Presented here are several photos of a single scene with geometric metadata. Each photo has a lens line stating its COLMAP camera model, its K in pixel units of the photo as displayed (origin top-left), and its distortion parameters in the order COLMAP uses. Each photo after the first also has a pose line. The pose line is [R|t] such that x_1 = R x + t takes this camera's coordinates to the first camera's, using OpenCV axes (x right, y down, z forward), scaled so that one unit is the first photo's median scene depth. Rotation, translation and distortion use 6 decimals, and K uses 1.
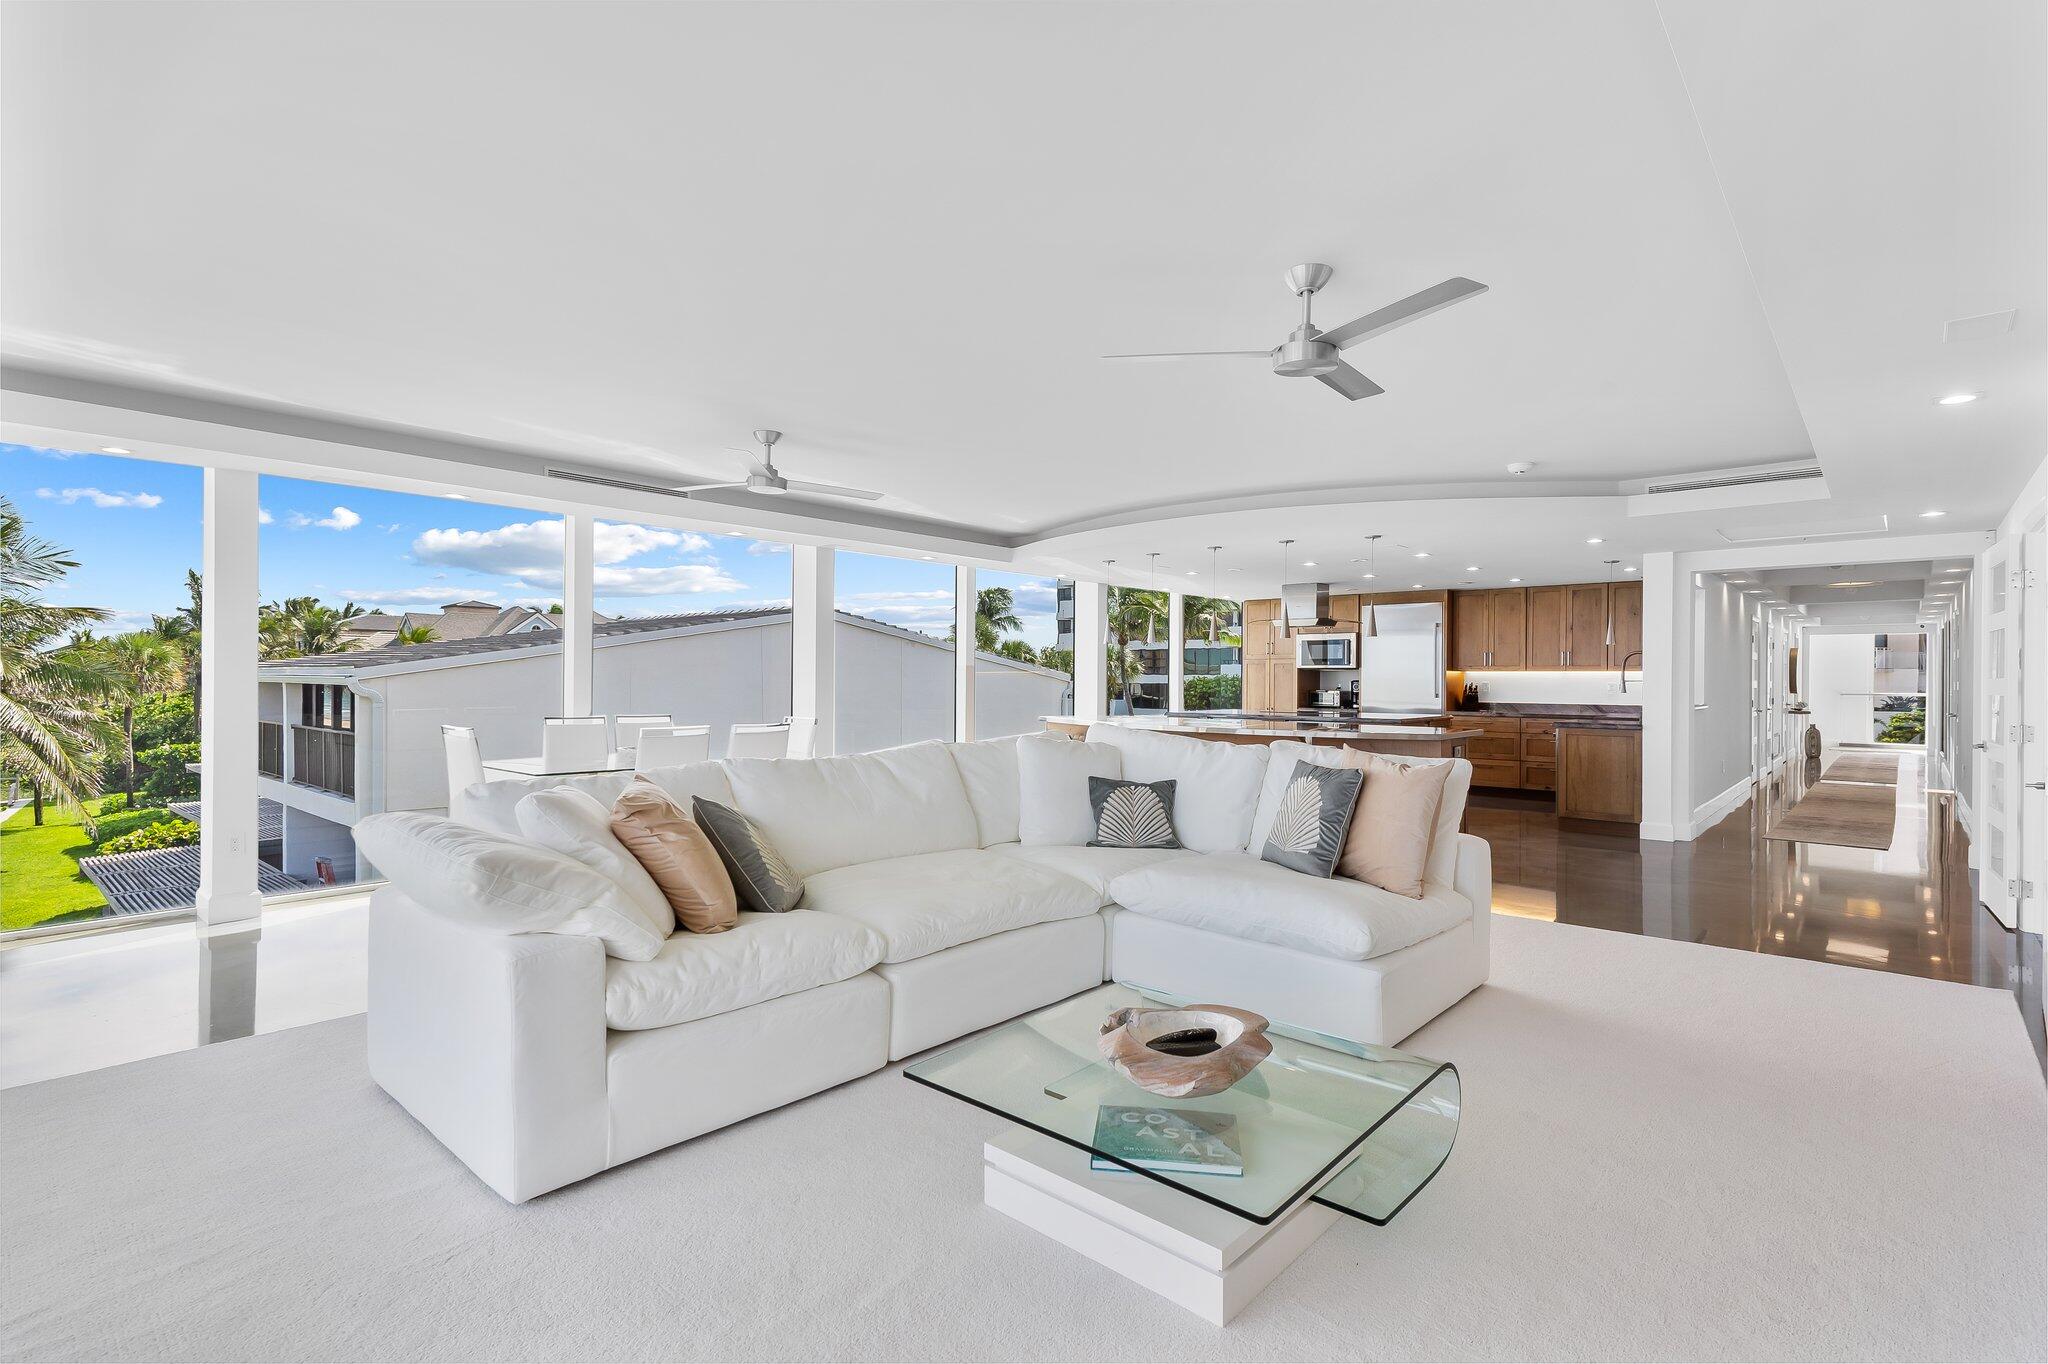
lens RADIAL K [[969.7, 0, 1033.9], [0, 969.7, 685.6], [0, 0, 1]] dist [0.011933, 0.000132]
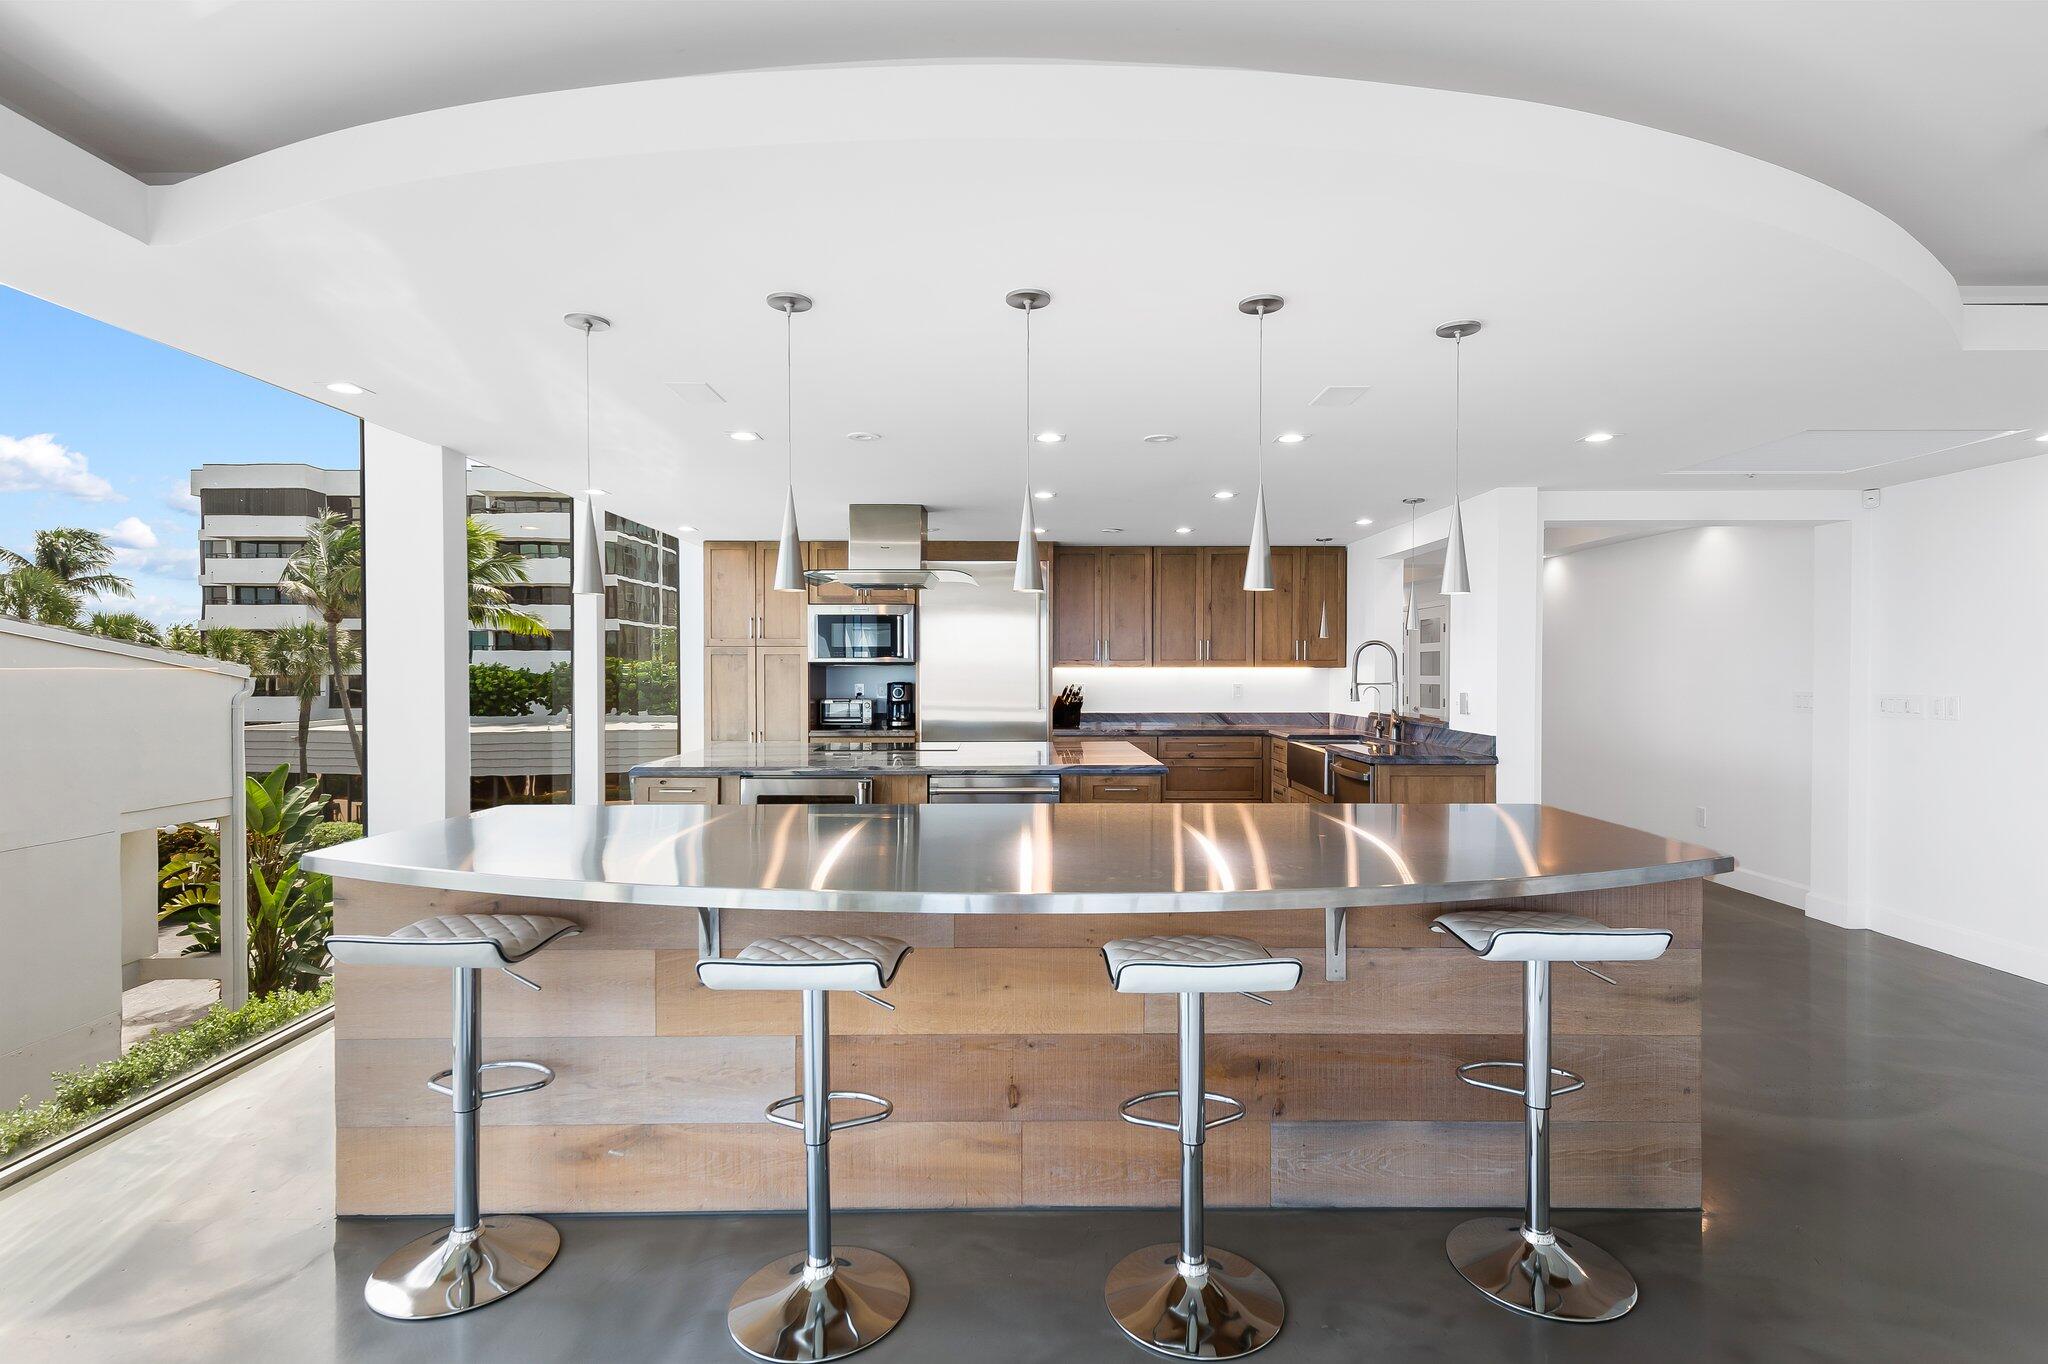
lens RADIAL K [[969.7, 0, 1033.9], [0, 969.7, 685.6], [0, 0, 1]] dist [0.011933, 0.000132]
pose [[0.743262, -0.018563, 0.668743, -0.019985], [0.009201, 0.999804, 0.017527, -0.014414], [-0.668937, -0.006874, 0.743287, 0.518707]]
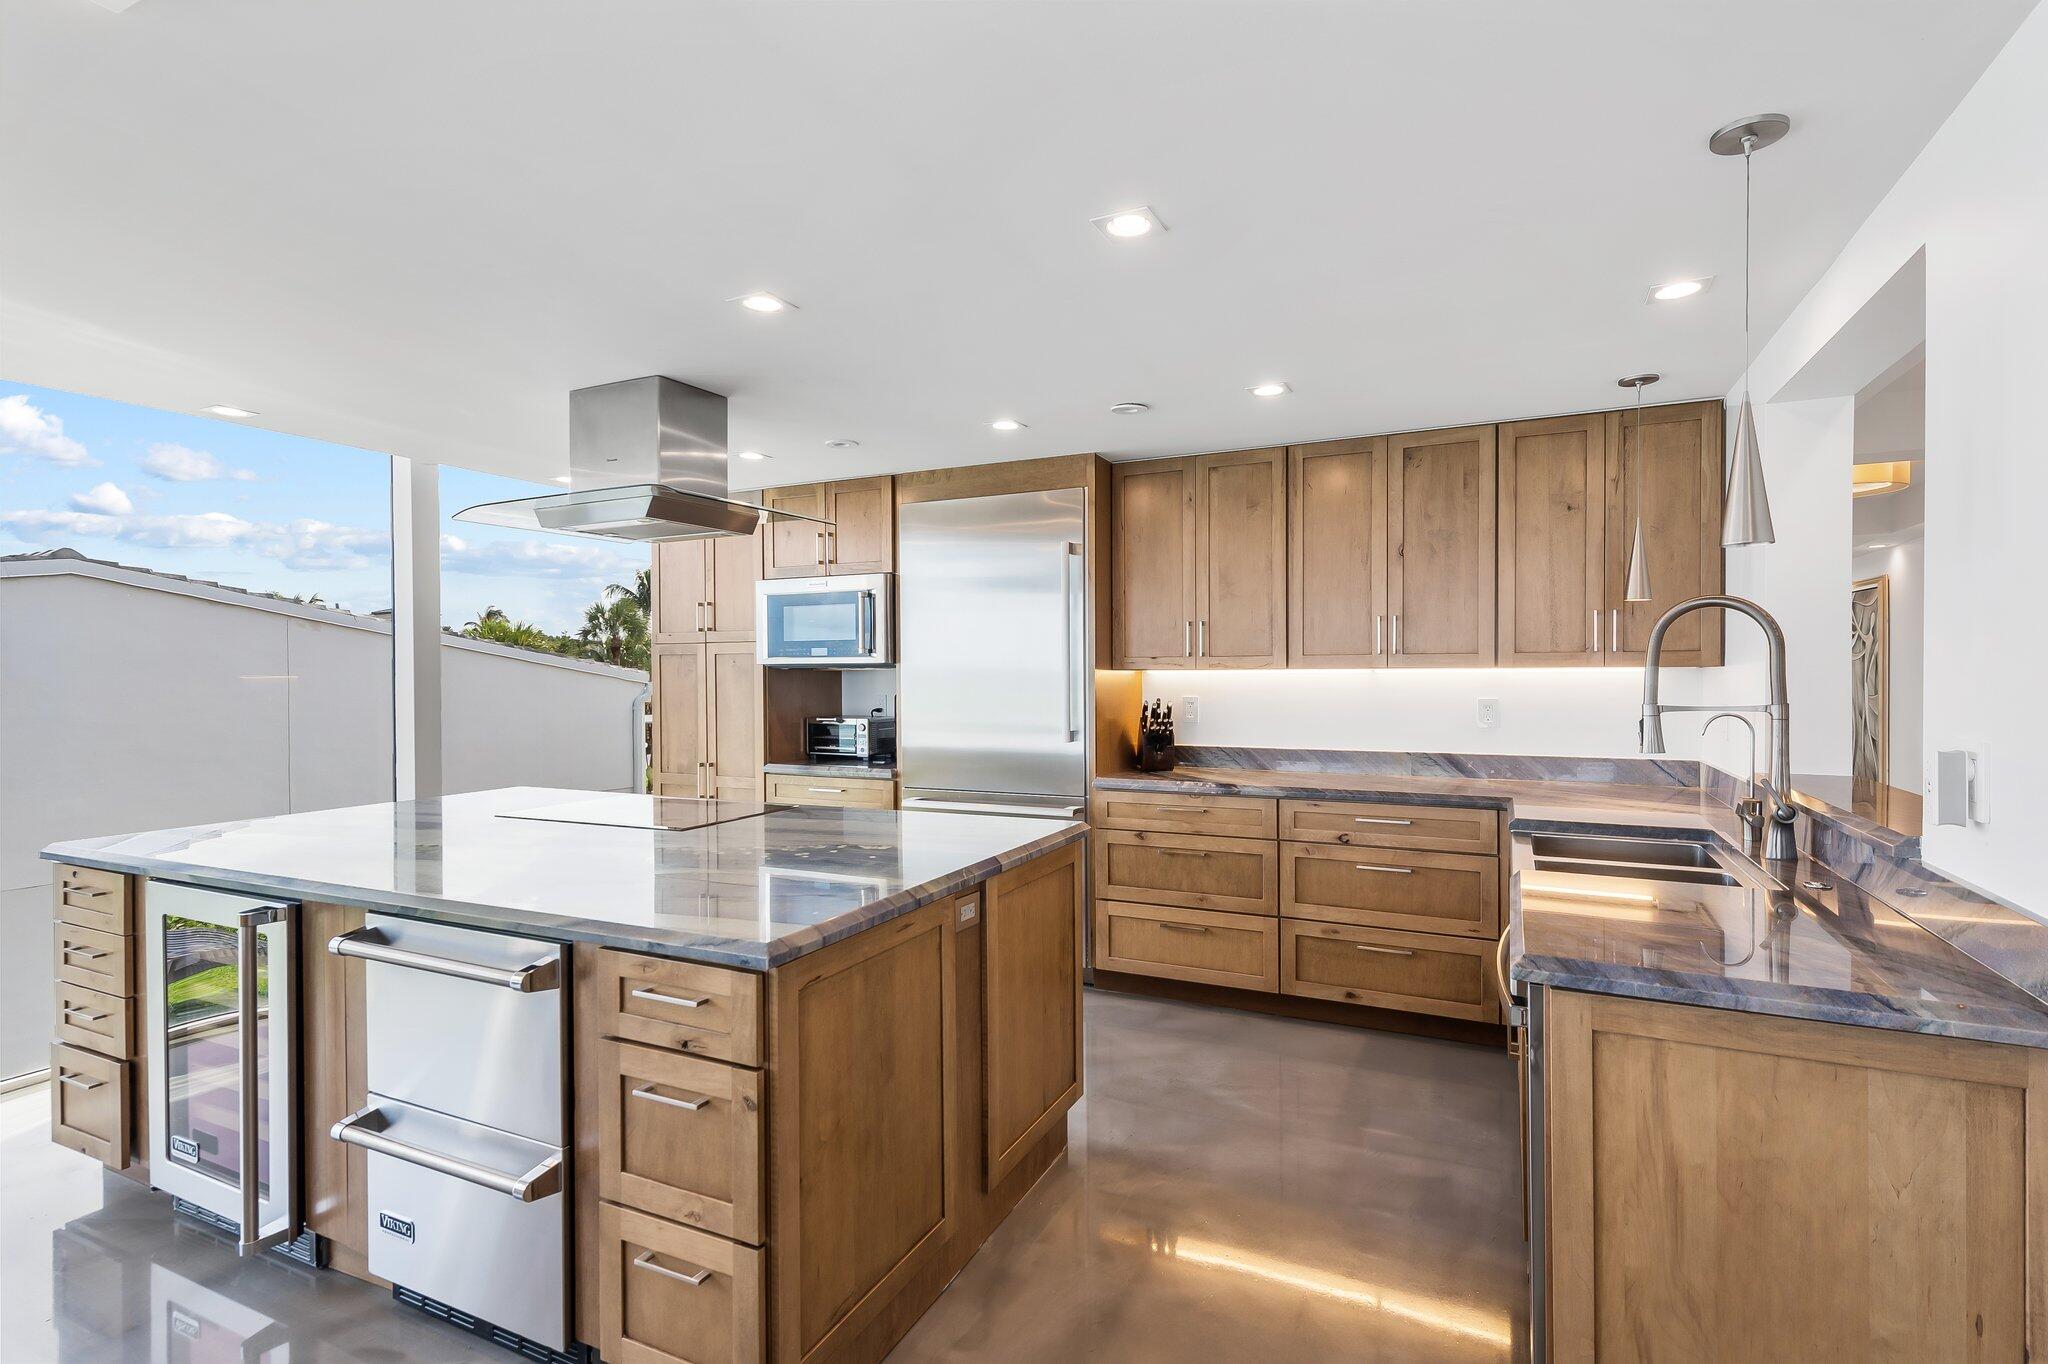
lens RADIAL K [[967.6, 0, 1032.6], [0, 967.6, 685.2], [0, 0, 1]] dist [0.001139, -0.000222]
pose [[0.964357, -0.013178, 0.264275, 0.298681], [0.011826, 0.999908, 0.006708, -0.011984], [-0.264339, -0.003344, 0.964424, 0.636815]]
